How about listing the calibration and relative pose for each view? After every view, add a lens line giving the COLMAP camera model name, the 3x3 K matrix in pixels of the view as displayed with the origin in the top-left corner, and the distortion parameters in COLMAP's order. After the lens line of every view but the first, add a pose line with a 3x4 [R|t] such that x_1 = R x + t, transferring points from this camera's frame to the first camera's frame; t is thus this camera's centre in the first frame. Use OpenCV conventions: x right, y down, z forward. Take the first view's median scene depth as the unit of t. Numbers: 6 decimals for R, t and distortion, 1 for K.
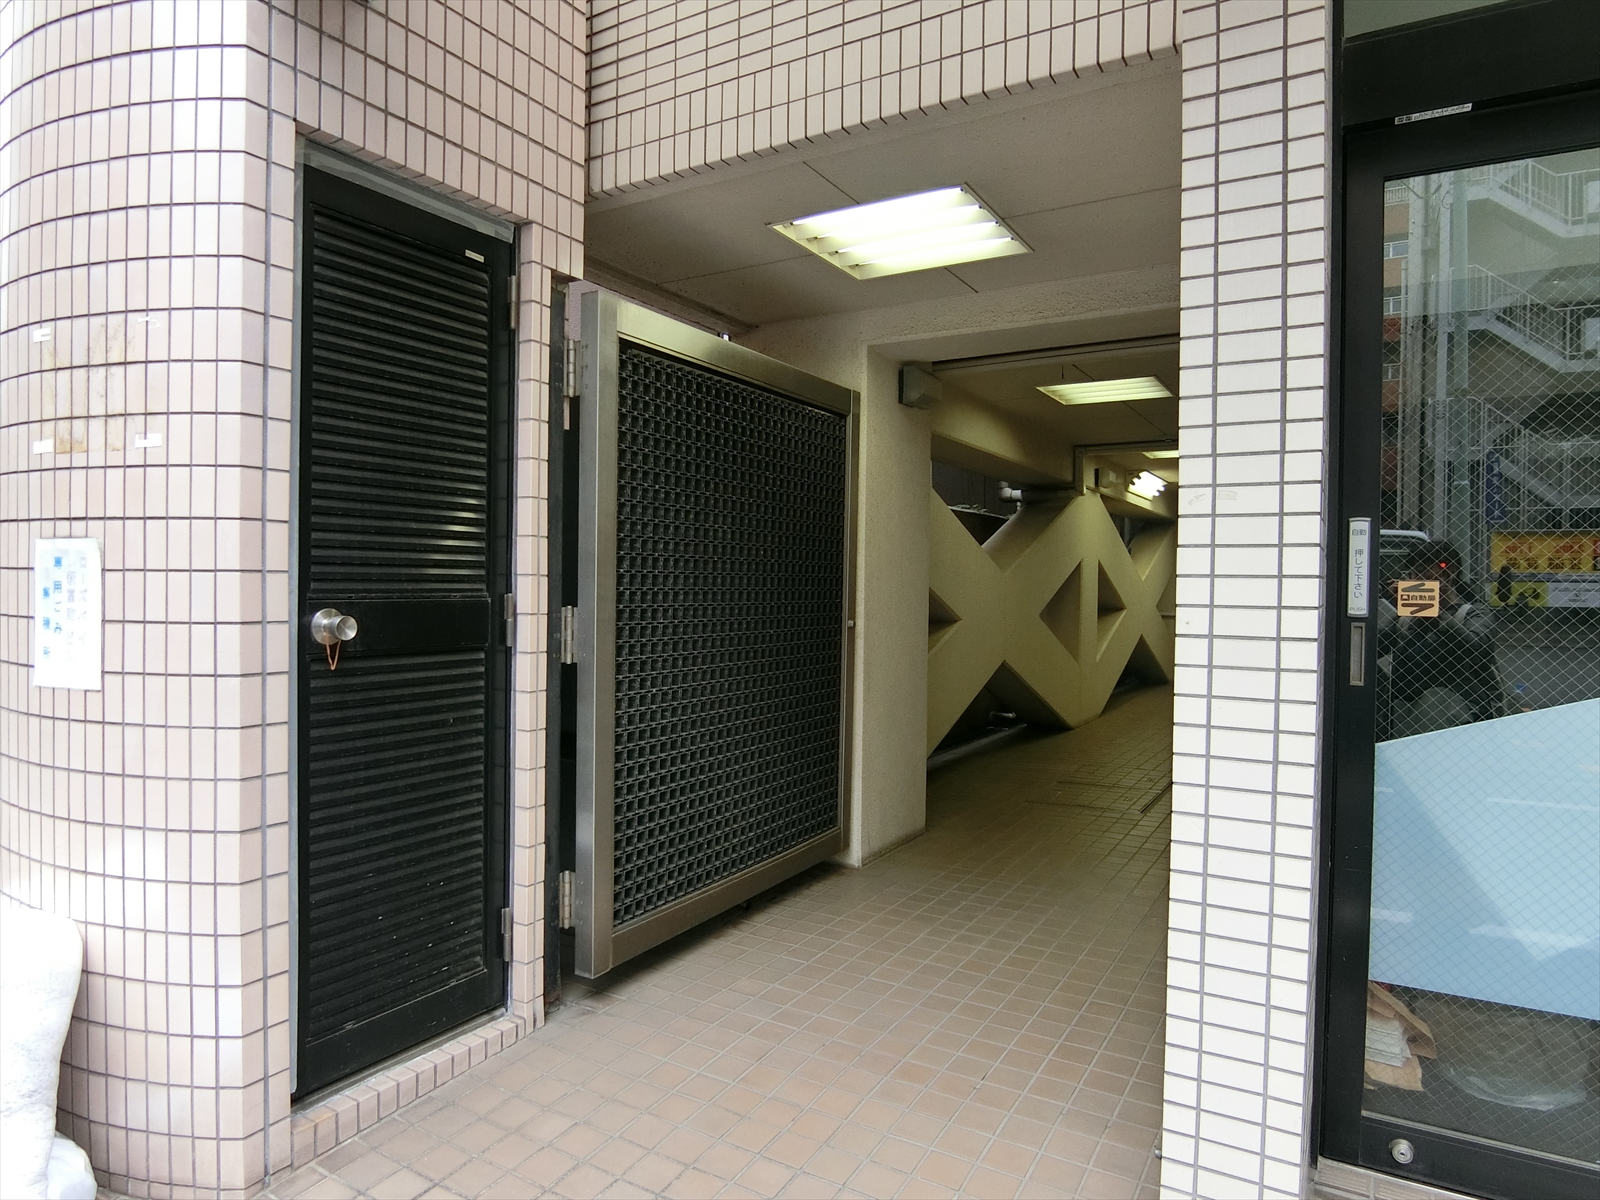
lens RADIAL K [[970.4, 0, 796.0], [0, 970.4, 592.5], [0, 0, 1]] dist [-0.019280, -0.003470]
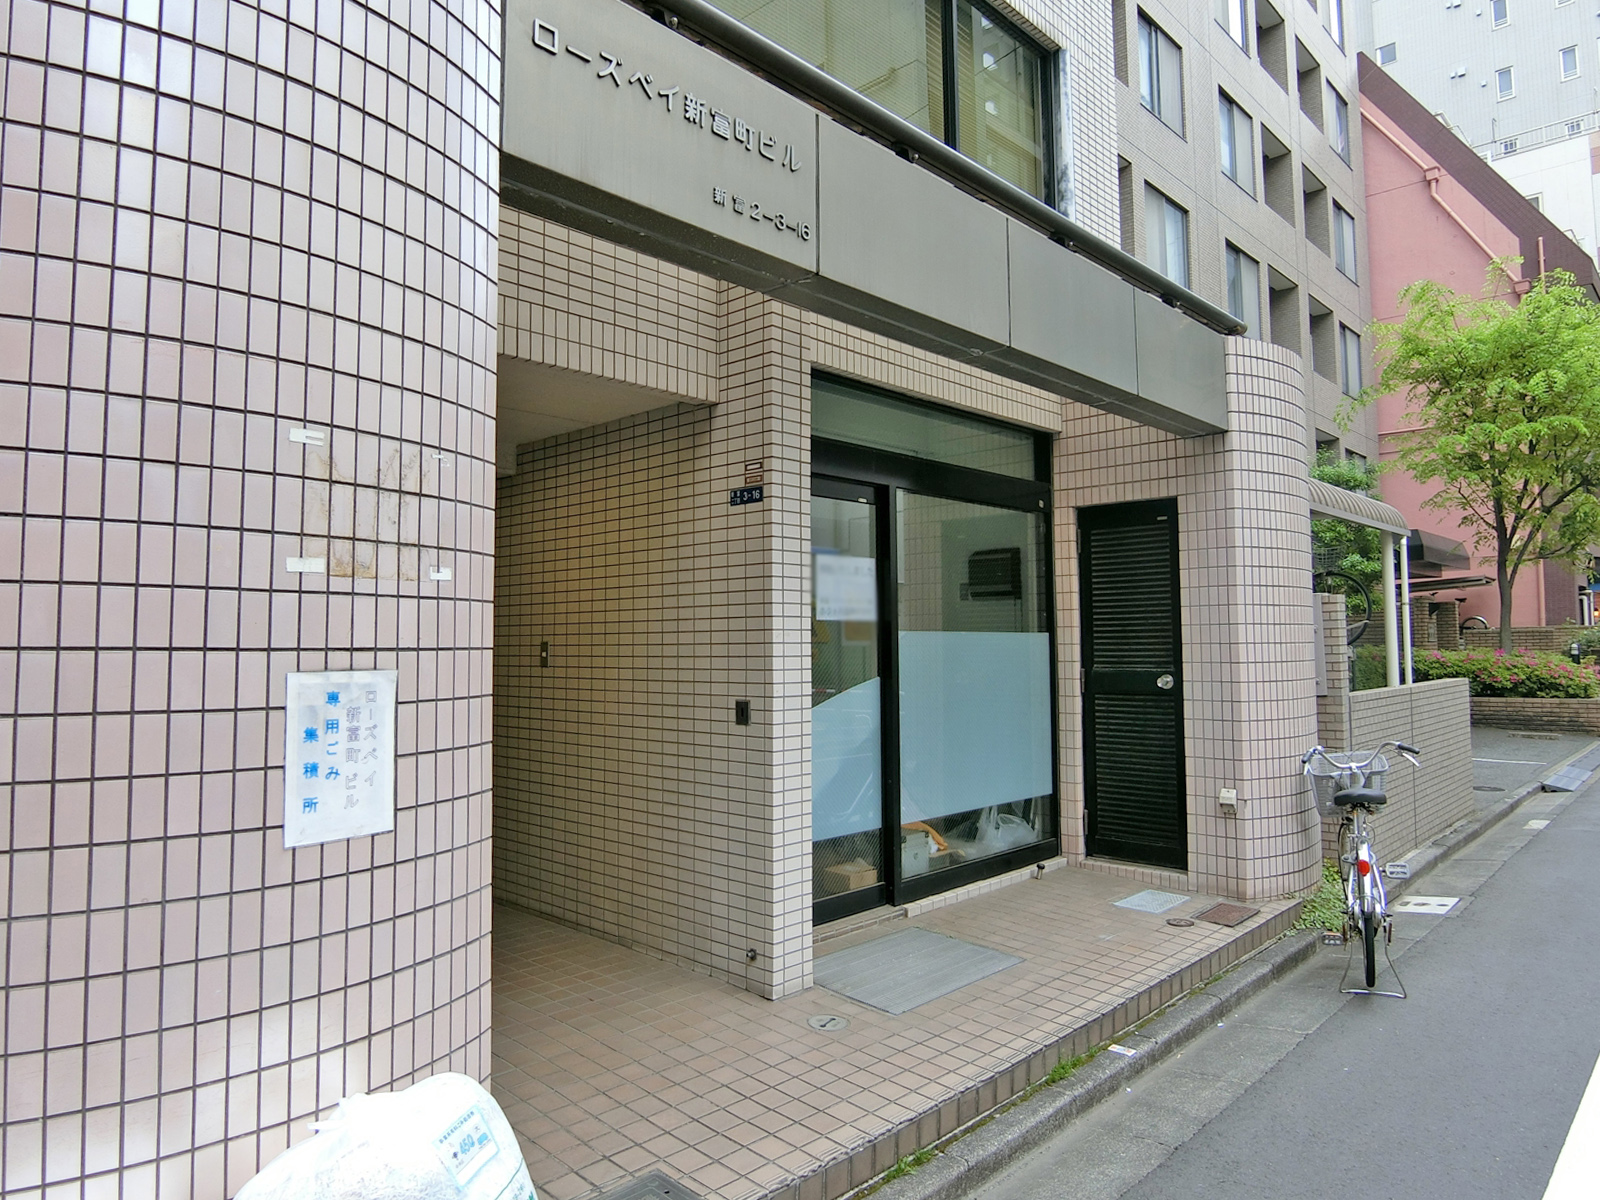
lens RADIAL K [[1052.8, 0, 800.5], [0, 1052.8, 598.0], [0, 0, 1]] dist [-0.033434, -0.001582]
pose [[0.197845, 0.039517, 0.979436, -1.651988], [0.040153, 0.998022, -0.048378, -0.060432], [-0.979411, 0.048899, 0.195867, 0.387678]]
